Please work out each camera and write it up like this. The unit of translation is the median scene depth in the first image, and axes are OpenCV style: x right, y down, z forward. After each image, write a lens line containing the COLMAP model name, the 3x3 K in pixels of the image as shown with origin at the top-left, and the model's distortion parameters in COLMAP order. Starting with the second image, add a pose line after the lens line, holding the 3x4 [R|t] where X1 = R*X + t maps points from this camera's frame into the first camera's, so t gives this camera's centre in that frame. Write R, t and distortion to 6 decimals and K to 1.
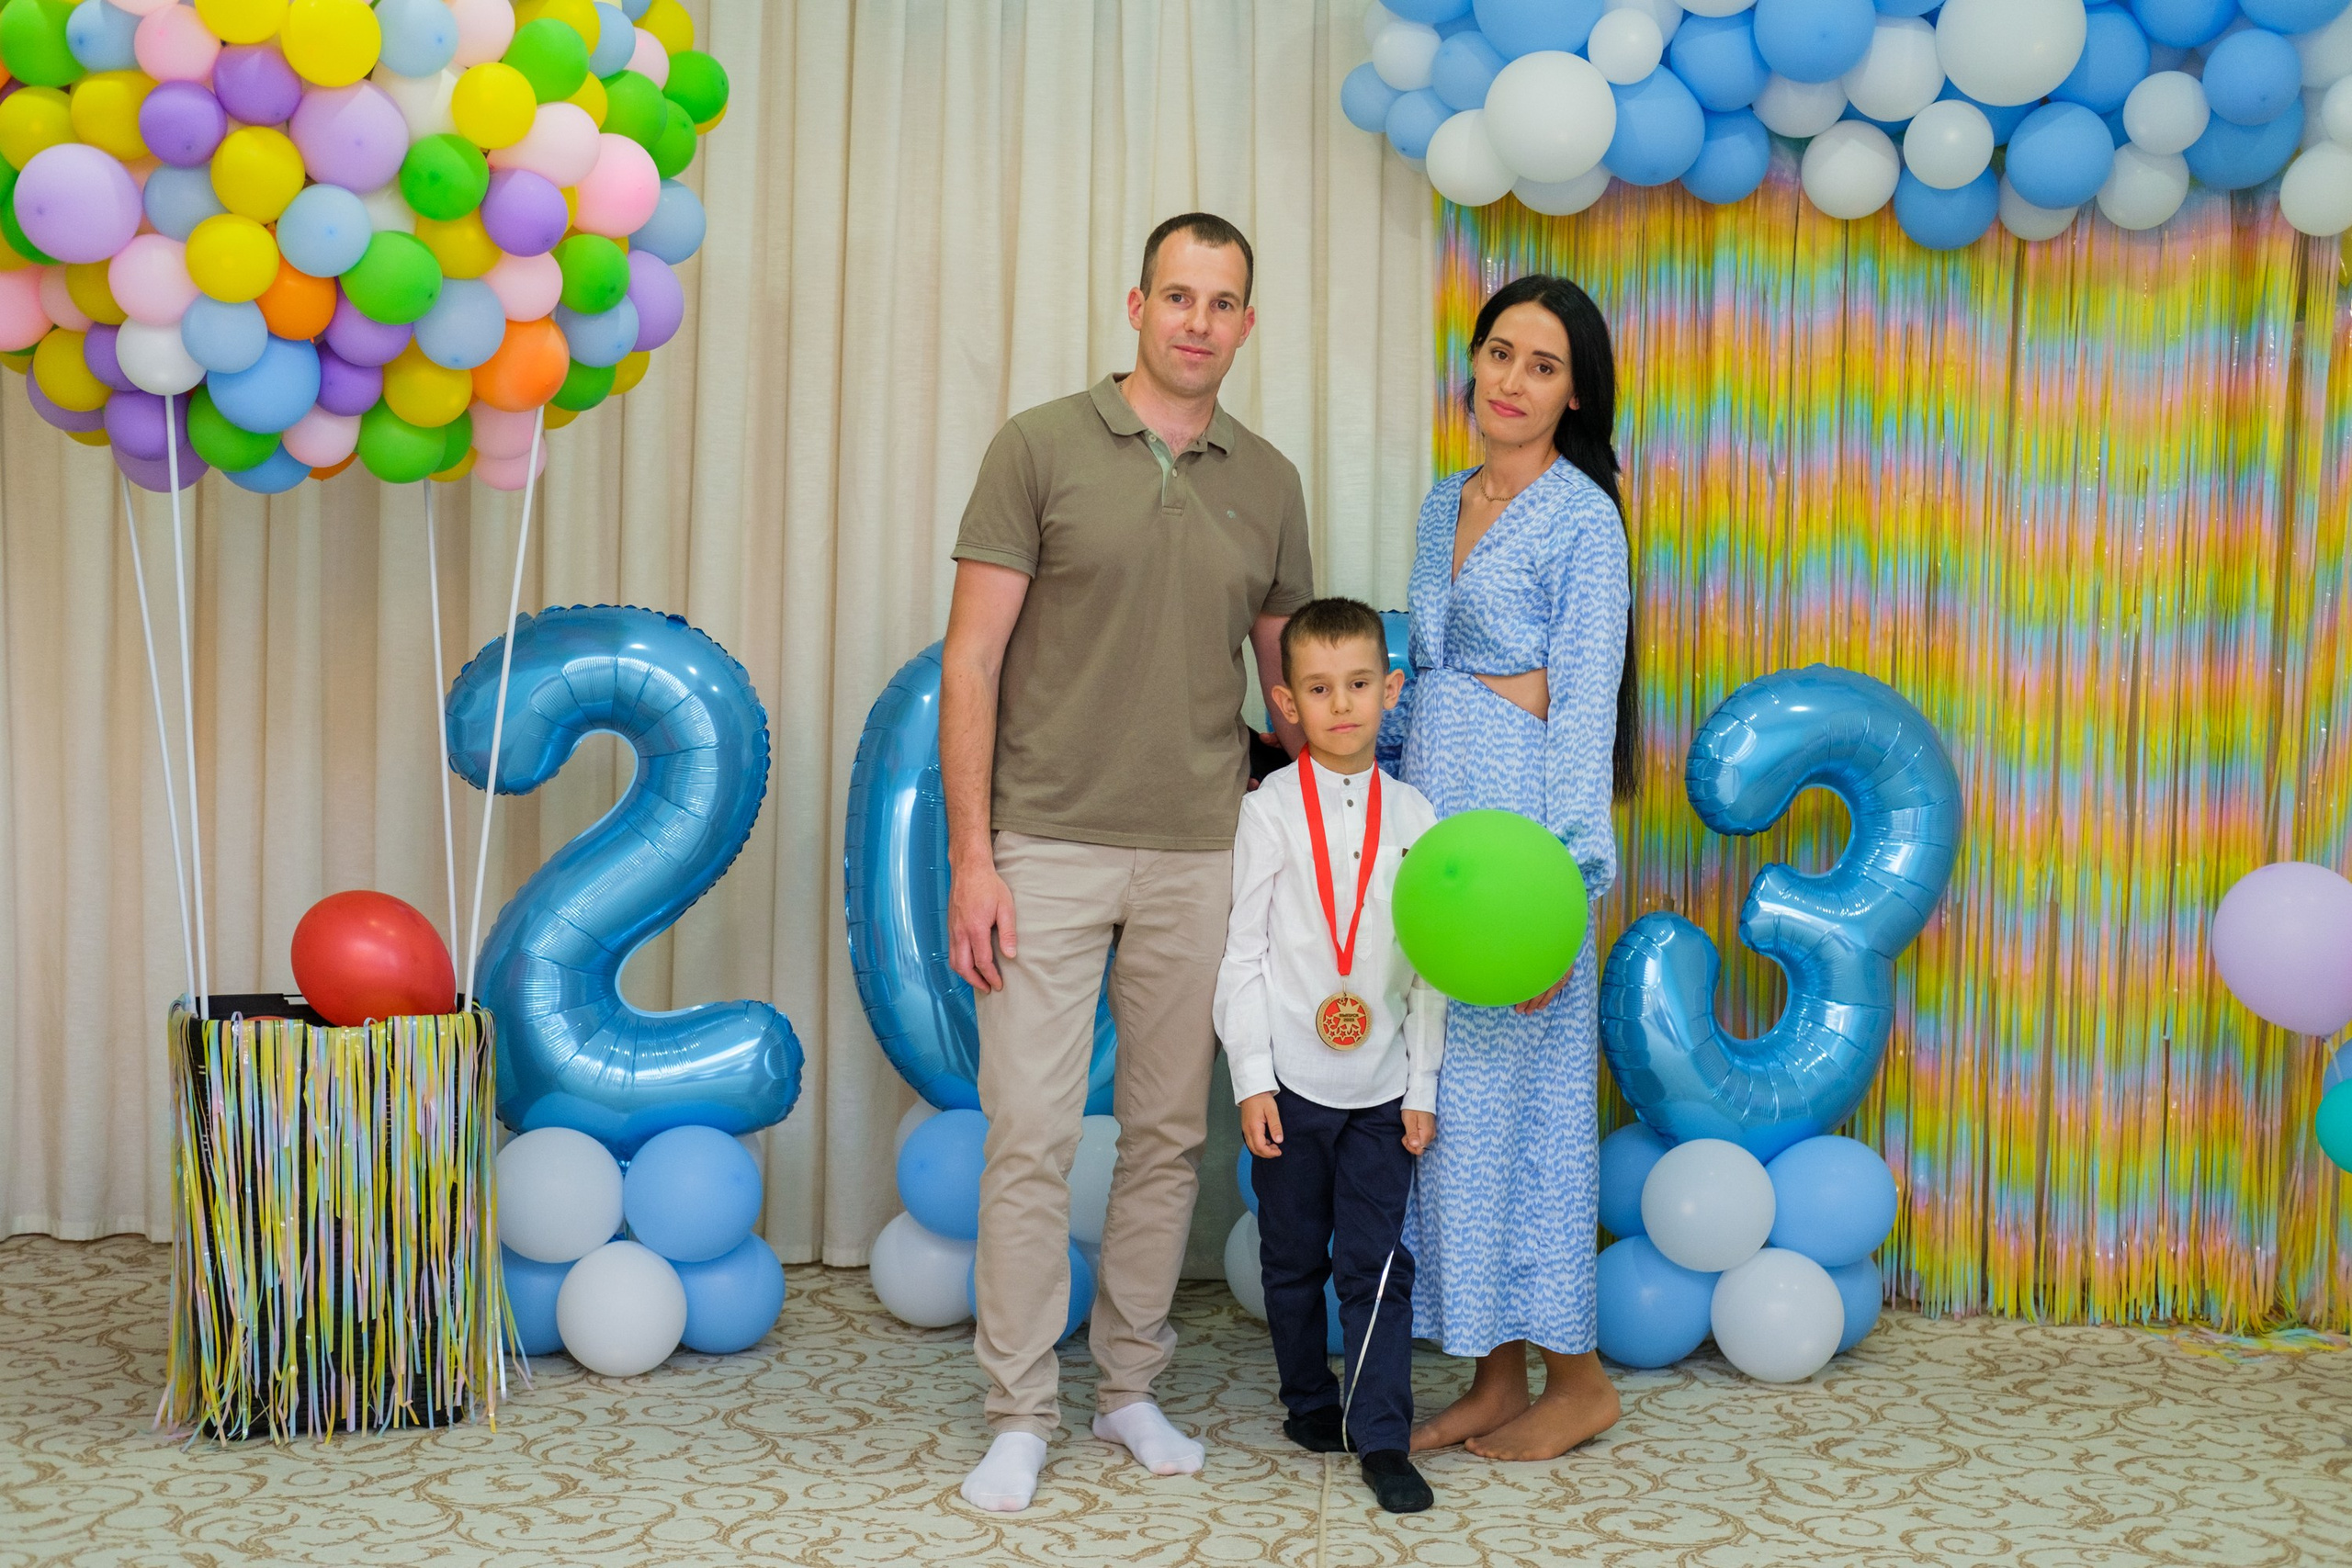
lens RADIAL K [[3699.5, 0, 1161.2], [0, 3699.5, 780.3], [0, 0, 1]] dist [-0.360202, 3.021657]
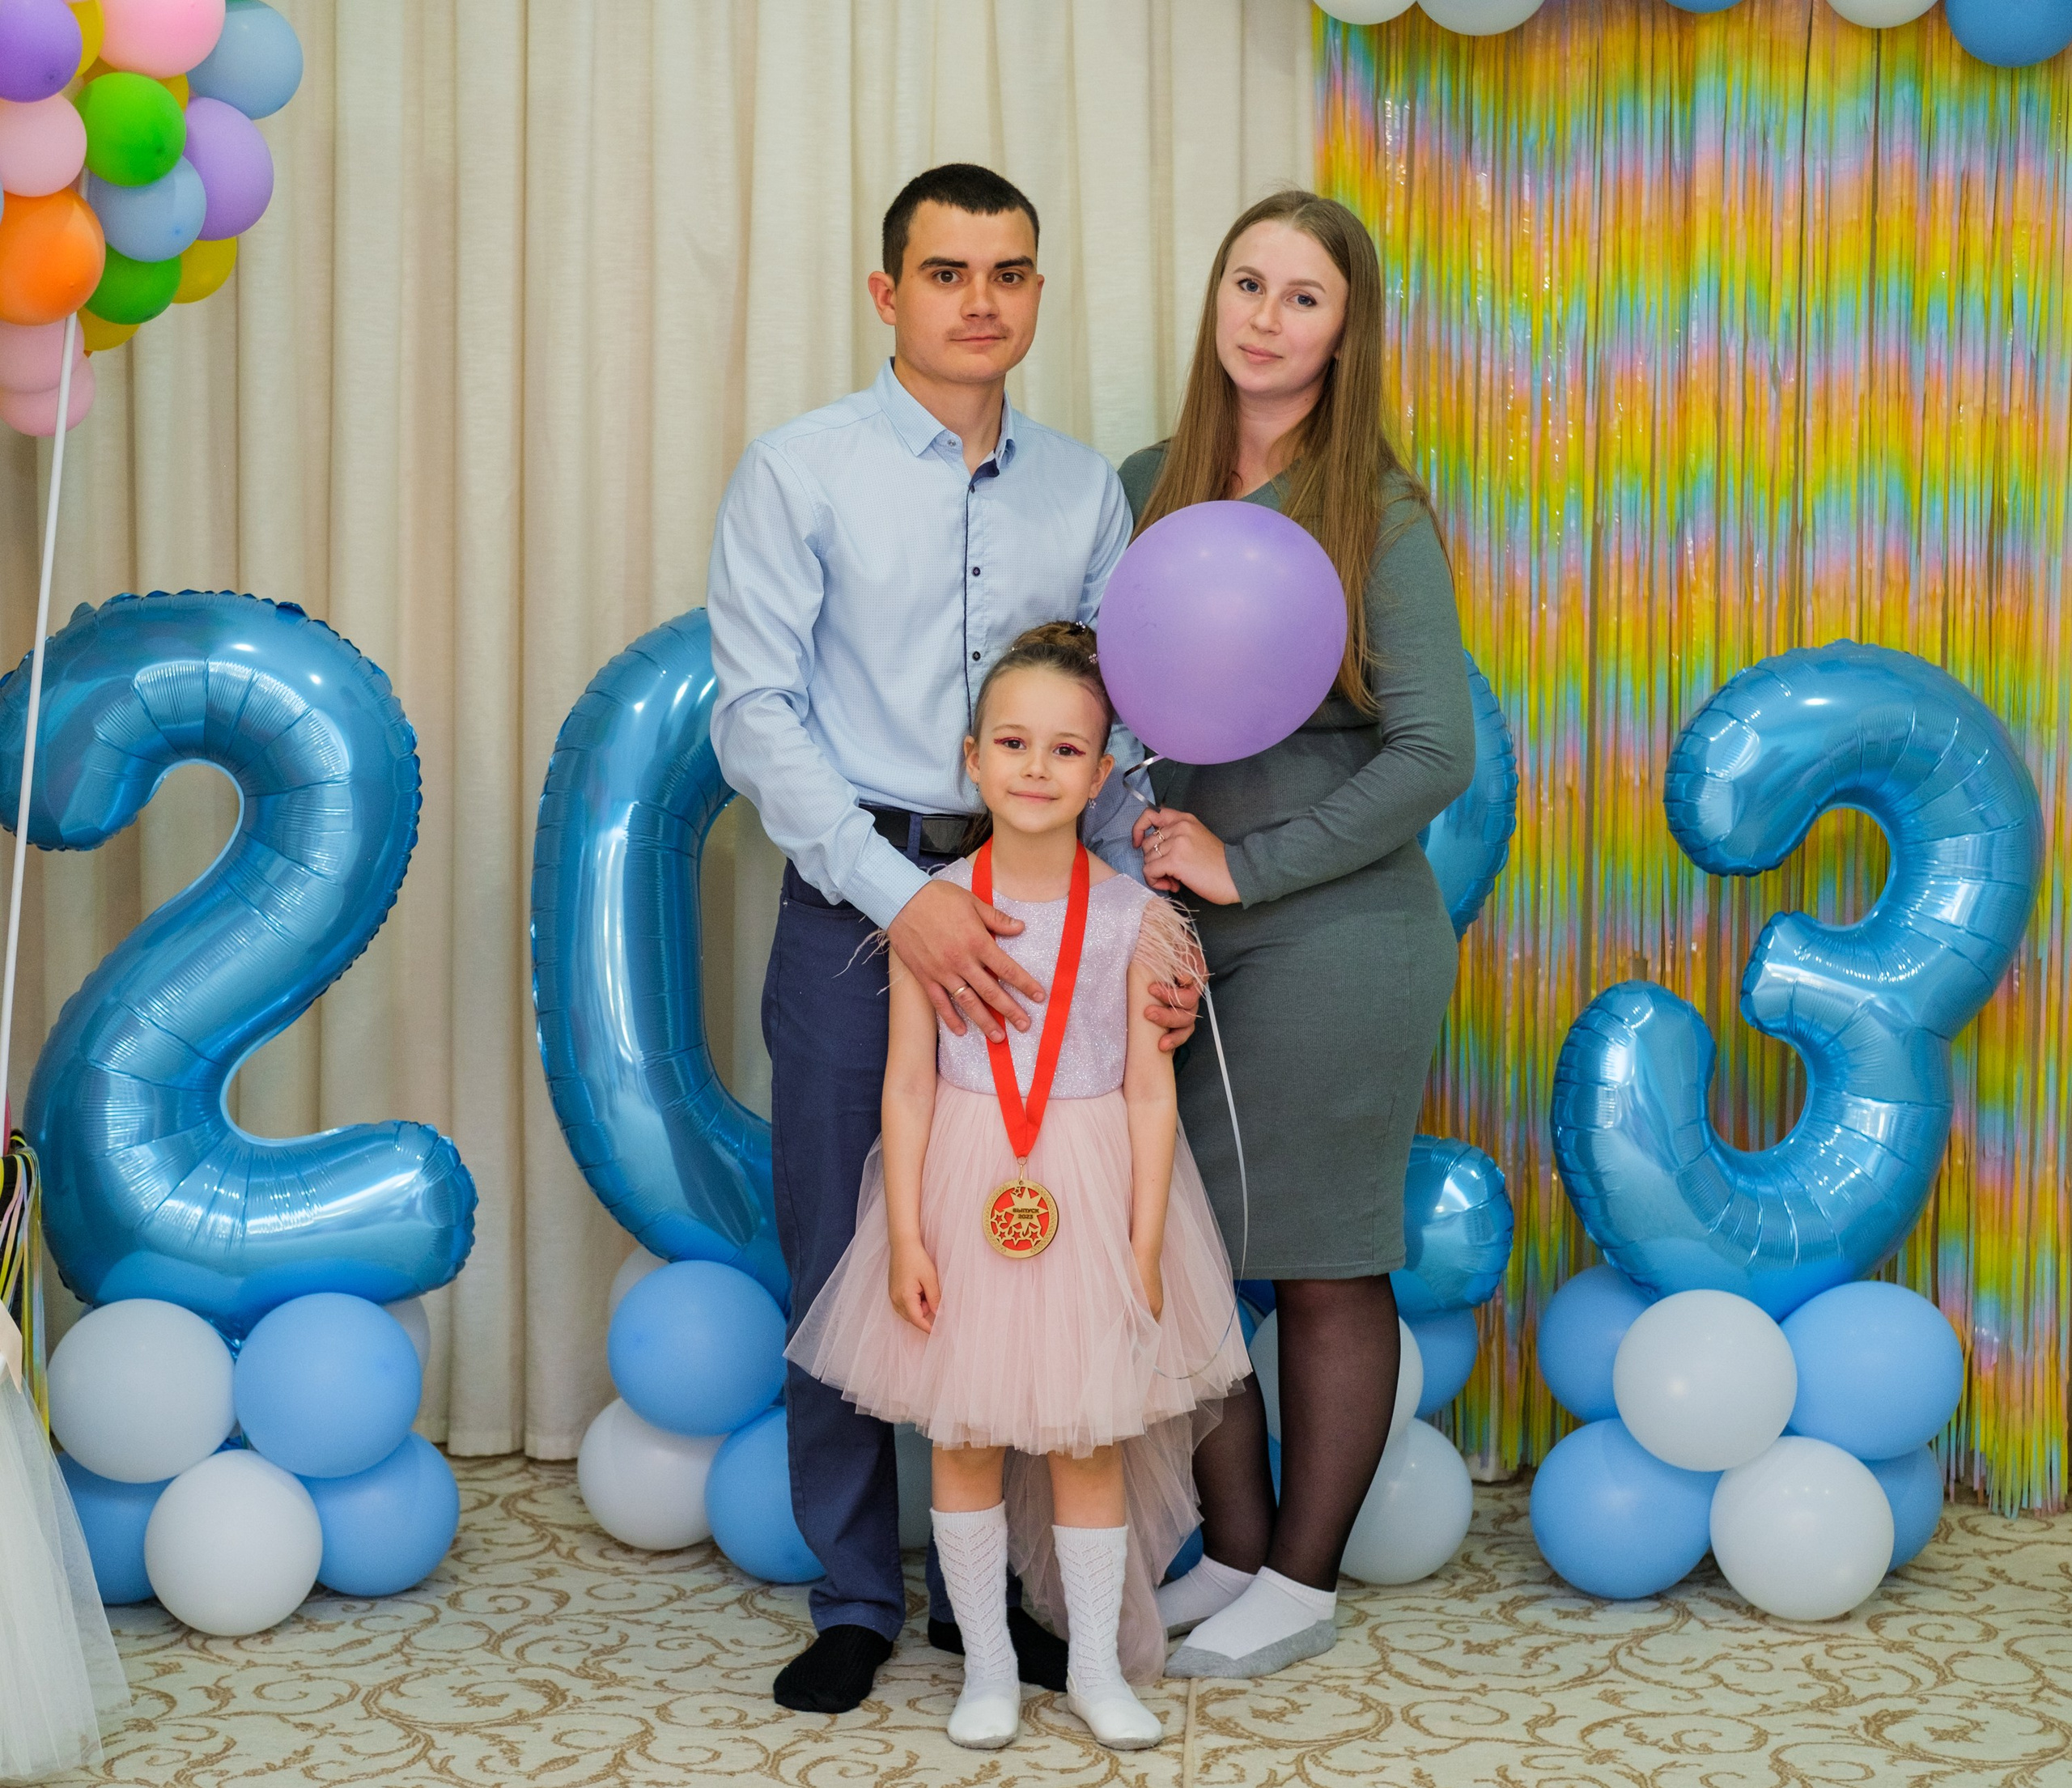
lens RADIAL K [[4222.1, 0, 950.6], [0, 4222.1, 890.4], [0, 0, 1]] dist [-0.235506, 2.248329]
pose [[0.999687, -0.016537, -0.018781, 0.015541], [0.017113, 0.999375, 0.030946, -0.011171], [0.018257, -0.031257, 0.999345, 0.159785]]
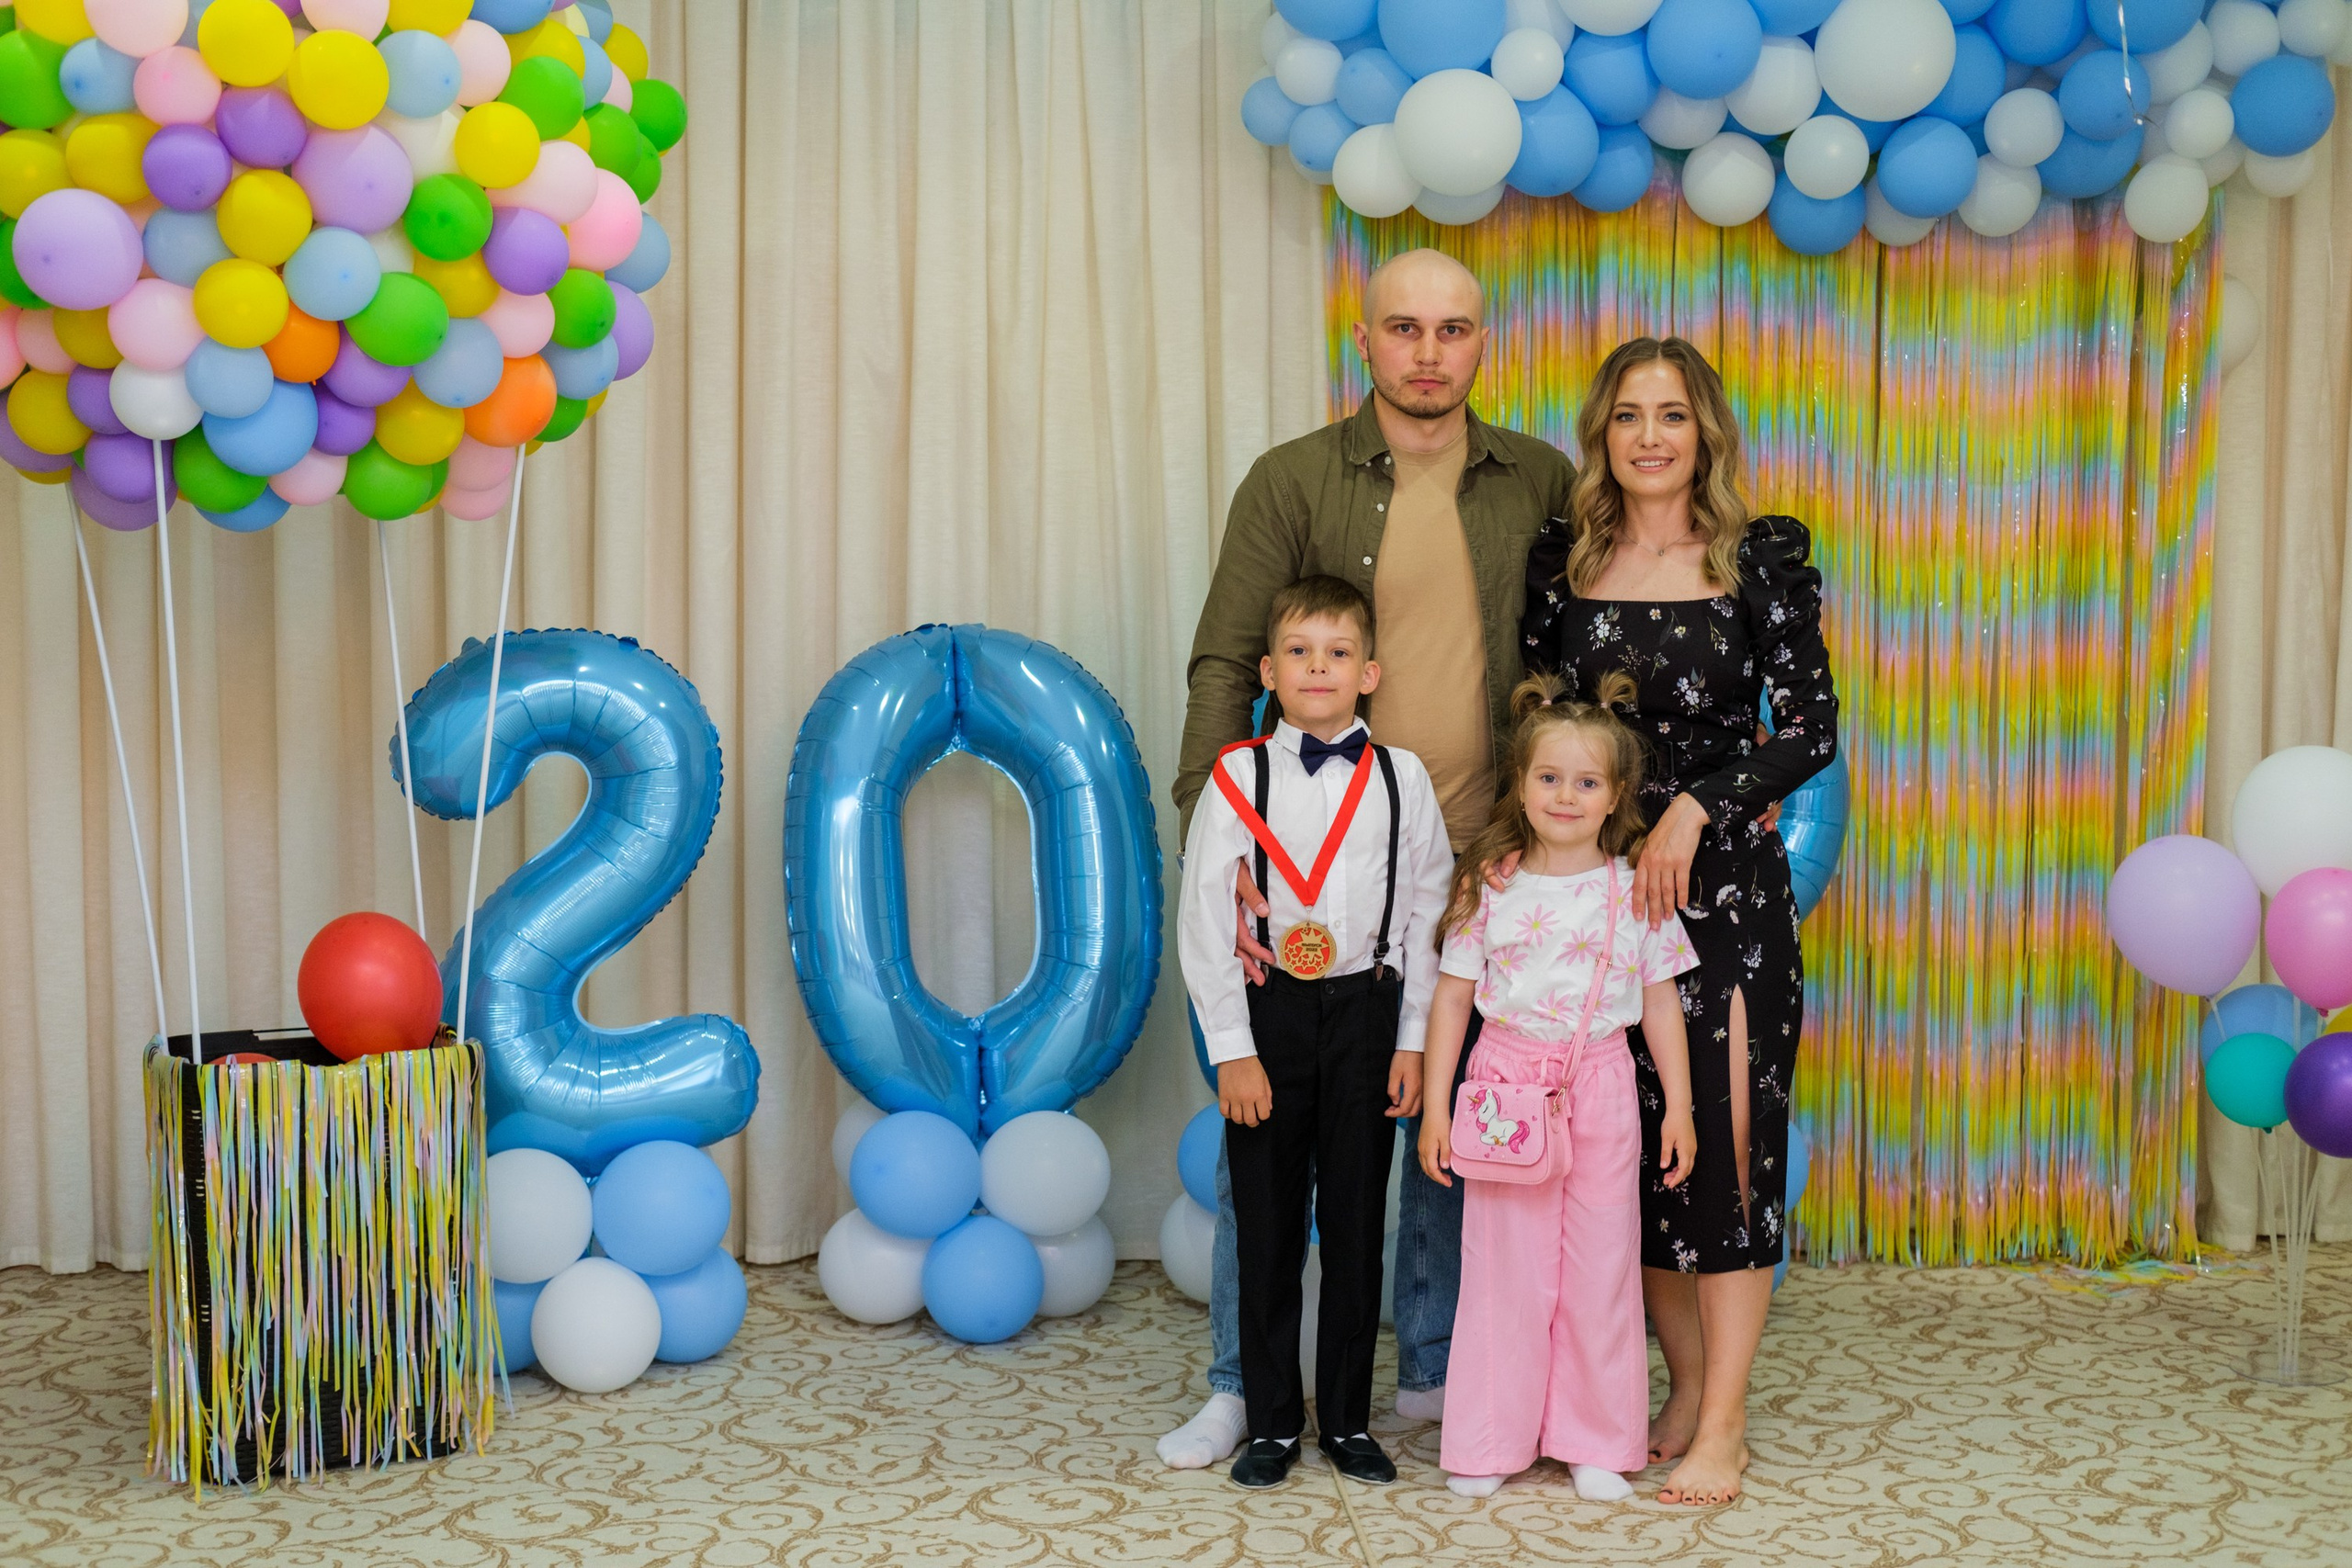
lens RADIAL K [[3597.8, 0, 1187.2], [0, 3597.8, 779.0], [0, 0, 1]] dist [-0.281550, 2.442896]
pose [[0.991254, -0.029187, 0.128696, -0.107609], [0.026309, 0.999366, 0.024005, -0.025644], [-0.129315, -0.020409, 0.991393, 0.005989]]
